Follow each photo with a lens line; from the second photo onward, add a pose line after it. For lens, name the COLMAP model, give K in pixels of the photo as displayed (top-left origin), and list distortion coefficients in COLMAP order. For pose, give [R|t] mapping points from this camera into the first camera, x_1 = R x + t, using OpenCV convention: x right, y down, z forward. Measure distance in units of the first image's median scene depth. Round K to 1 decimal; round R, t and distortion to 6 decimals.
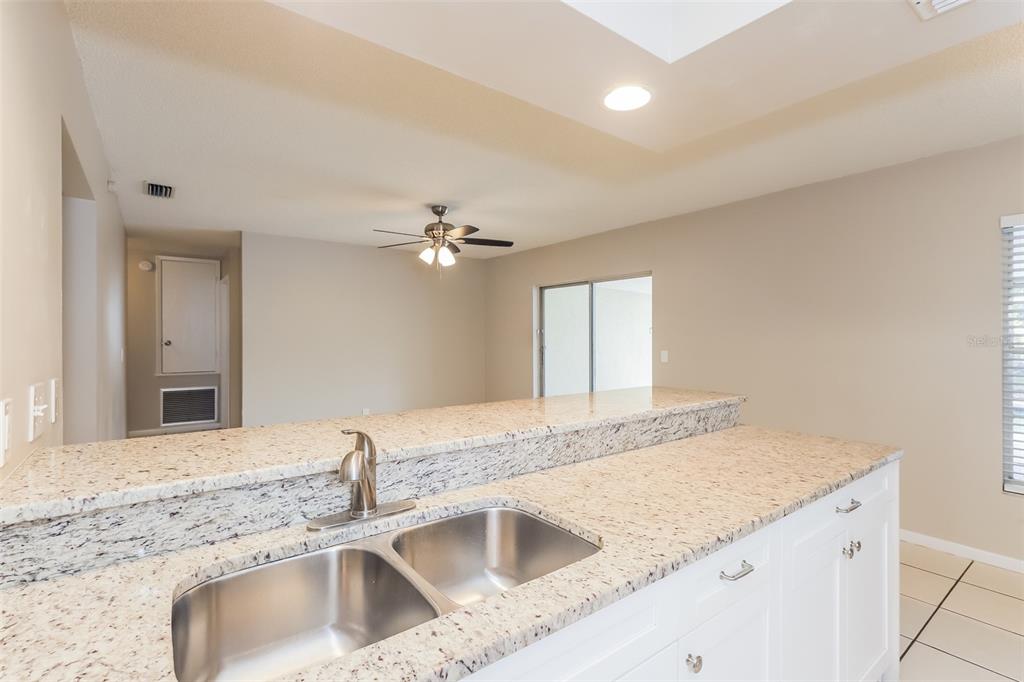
lens RADIAL K [[477.6, 0, 516.2], [0, 477.6, 336.8], [0, 0, 1]] dist [-0.000326, 0.000577]
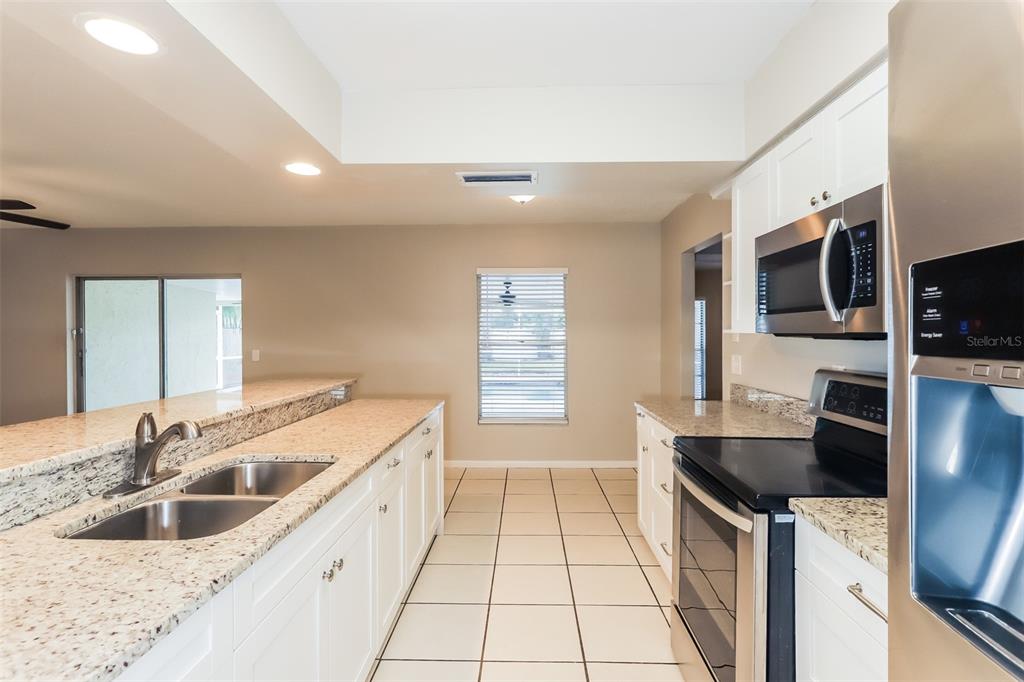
lens RADIAL K [[474.6, 0, 514.5], [0, 474.6, 336.7], [0, 0, 1]] dist [0.000343, 0.000054]
pose [[0.625777, -0.004422, 0.779990, -0.551237], [0.004103, 0.999989, 0.002377, -0.004611], [-0.779991, 0.001713, 0.625788, -0.423760]]
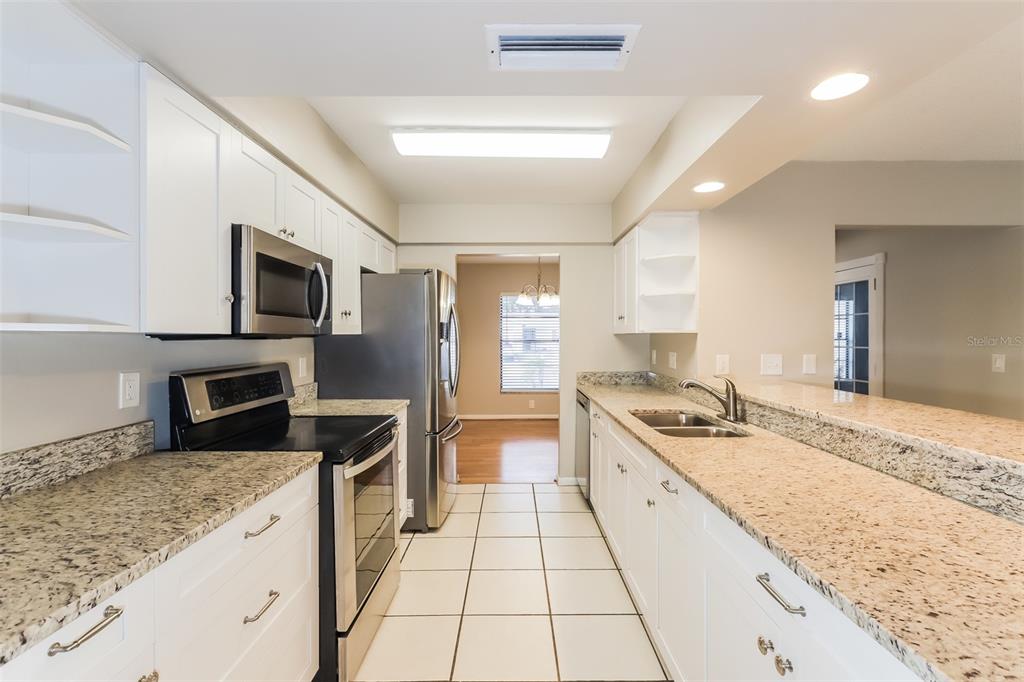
lens RADIAL K [[477.6, 0, 516.2], [0, 477.6, 336.8], [0, 0, 1]] dist [-0.000326, 0.000577]
pose [[-0.601401, 0.003462, -0.798940, 1.612873], [0.000607, 0.999992, 0.003876, -0.004646], [0.798947, 0.001846, -0.601398, 1.235273]]
